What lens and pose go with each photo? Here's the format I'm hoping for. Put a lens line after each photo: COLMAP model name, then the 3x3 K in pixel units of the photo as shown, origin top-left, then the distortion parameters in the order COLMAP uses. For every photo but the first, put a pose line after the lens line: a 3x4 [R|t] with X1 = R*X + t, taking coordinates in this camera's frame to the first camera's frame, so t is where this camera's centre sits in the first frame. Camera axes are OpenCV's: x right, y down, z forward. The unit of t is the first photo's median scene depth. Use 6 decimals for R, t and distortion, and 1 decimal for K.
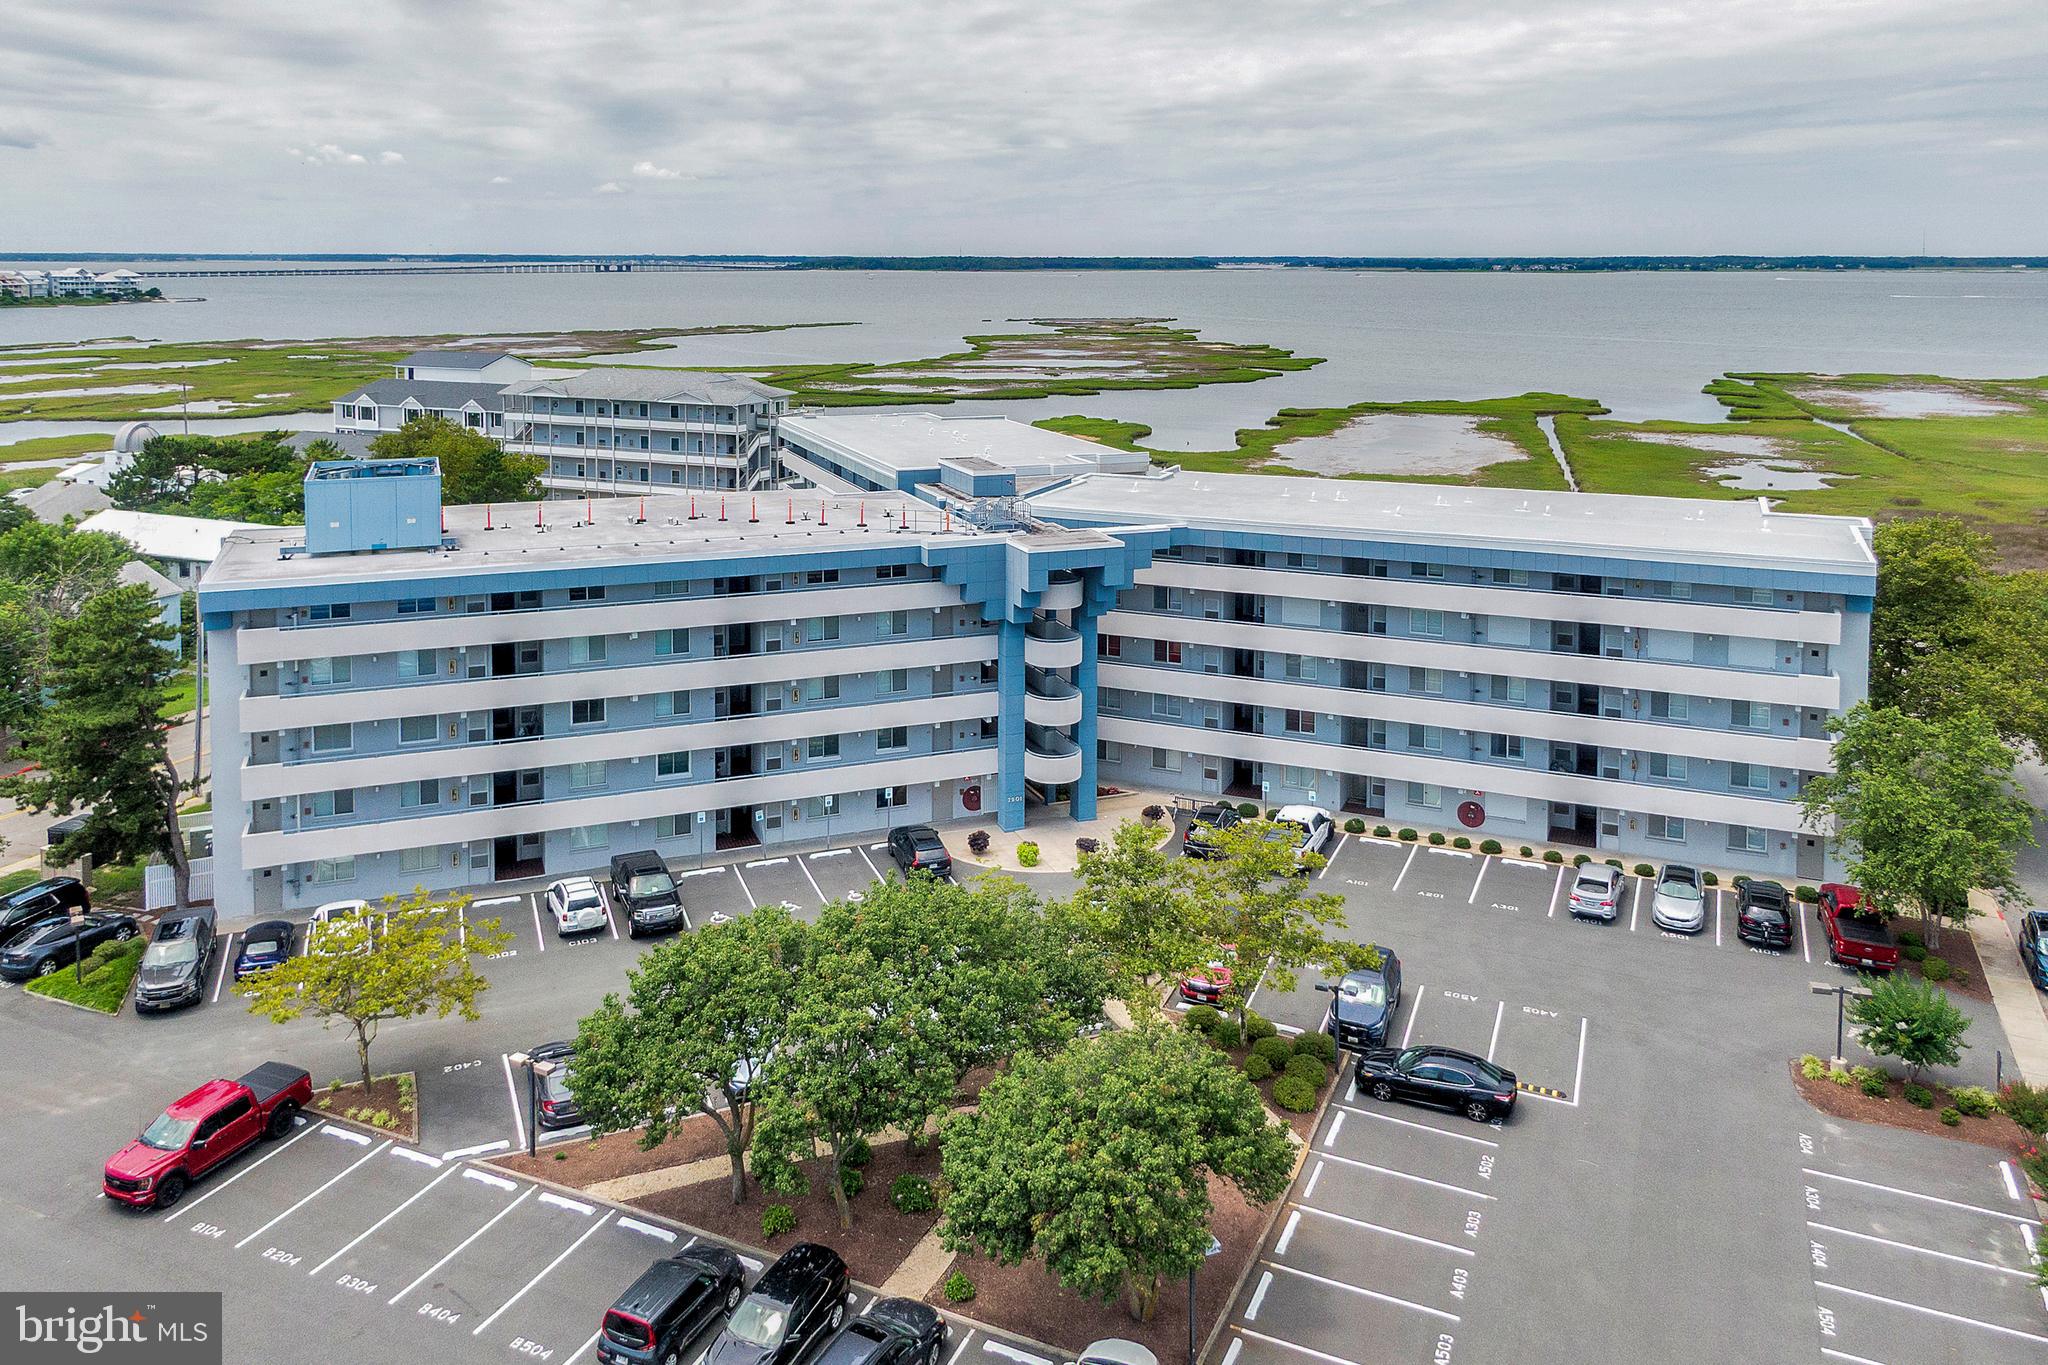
lens RADIAL K [[1543.2, 0, 1021.6], [0, 1543.2, 650.3], [0, 0, 1]] dist [0.045891, -0.077491]
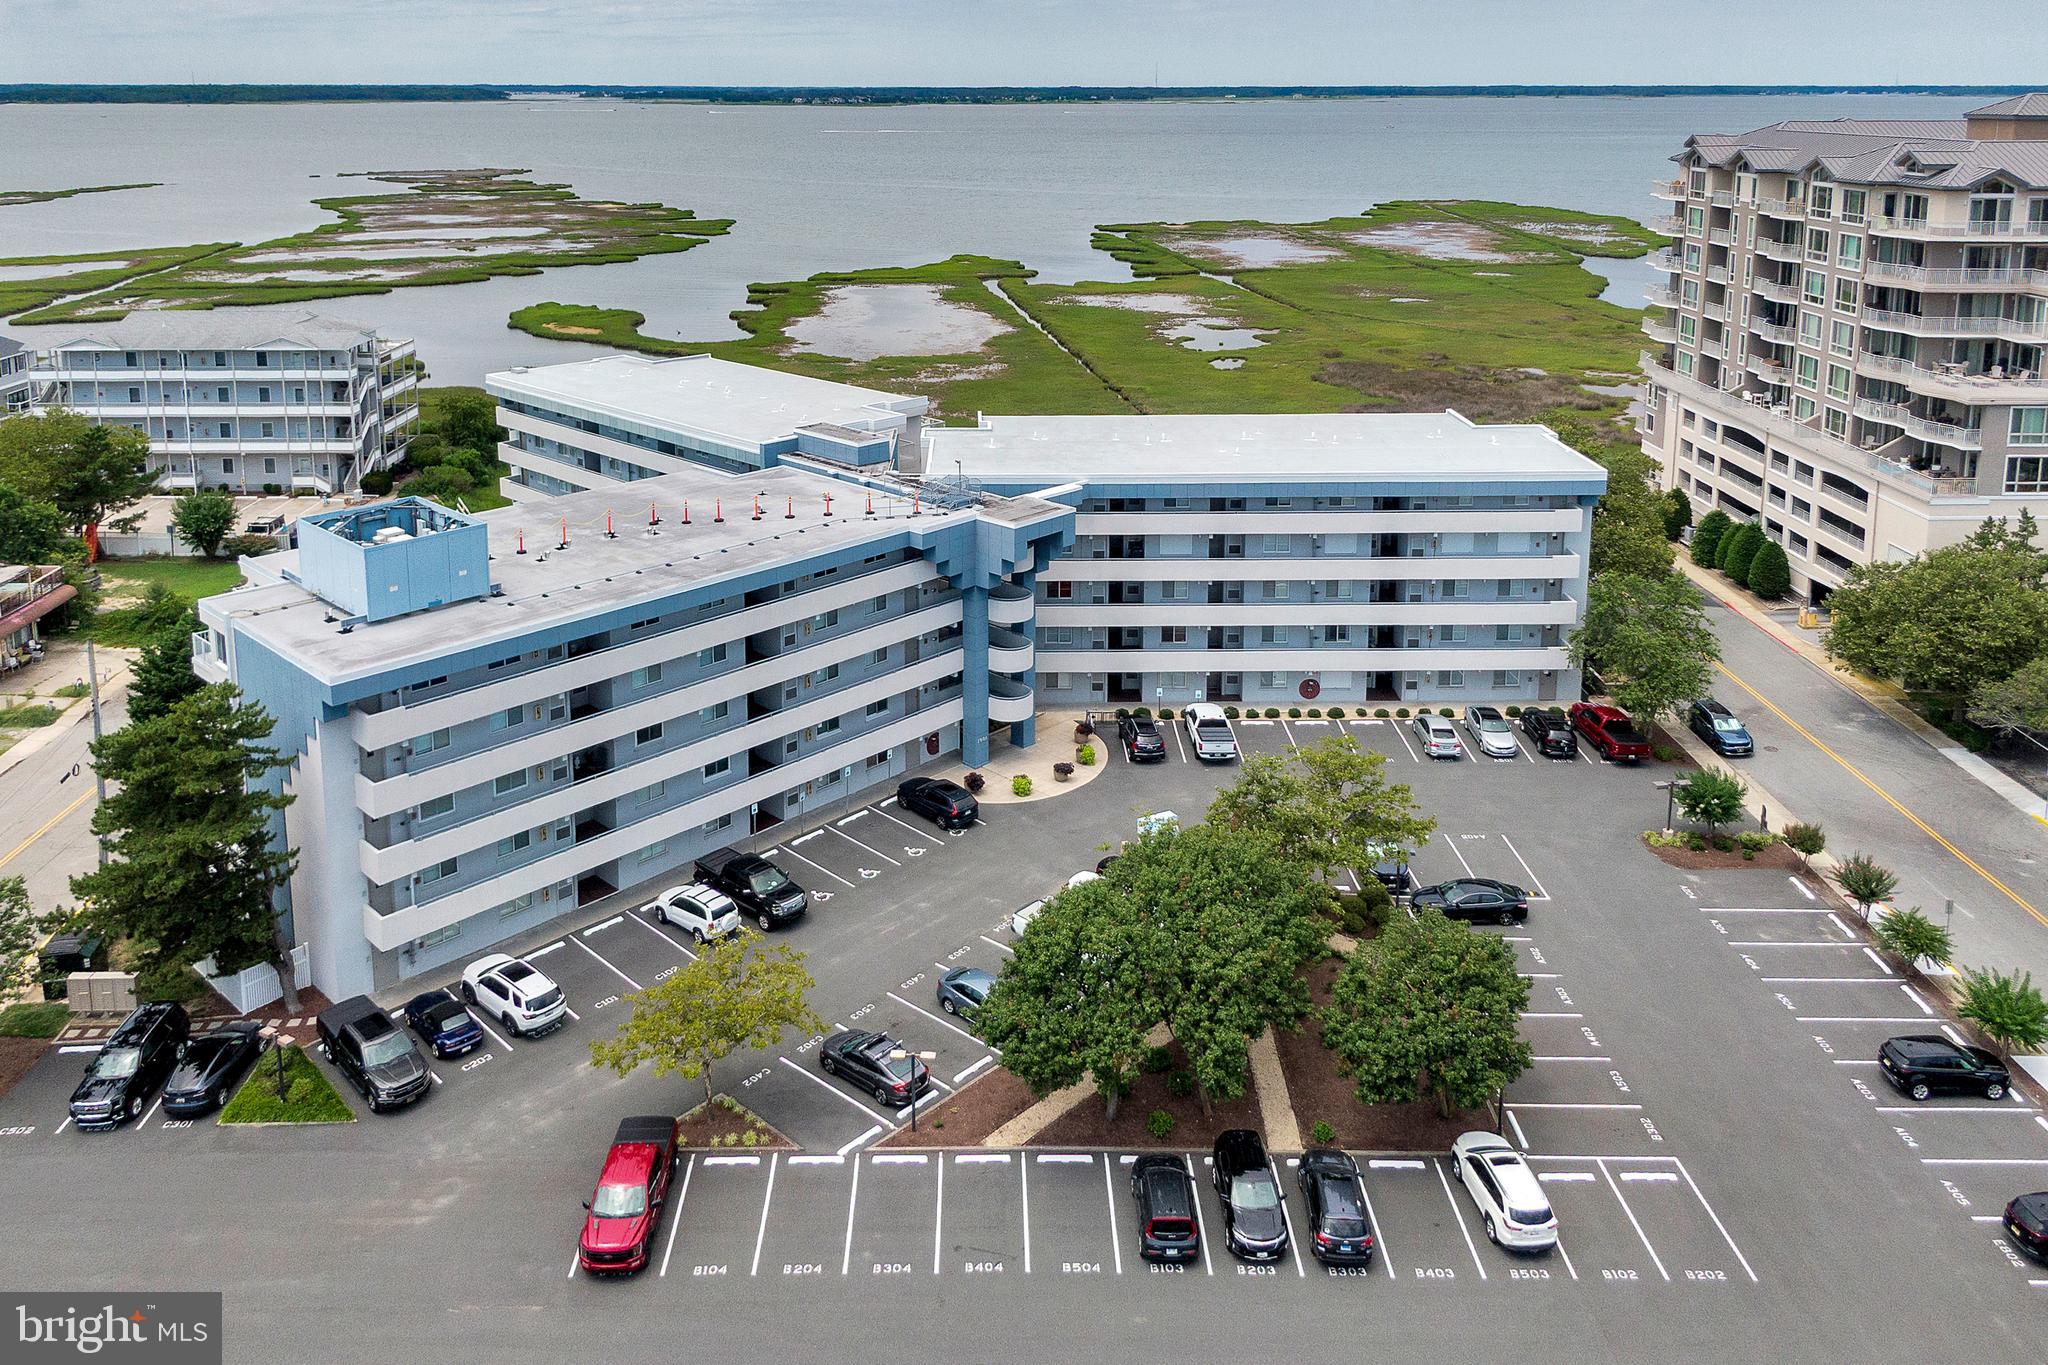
lens RADIAL K [[1543.2, 0, 1021.6], [0, 1543.2, 650.3], [0, 0, 1]] dist [0.045891, -0.077491]
pose [[0.901912, -0.146362, 0.406365, -0.437044], [0.102642, 0.986513, 0.127504, -0.112975], [-0.419546, -0.073288, 0.904771, -0.040549]]
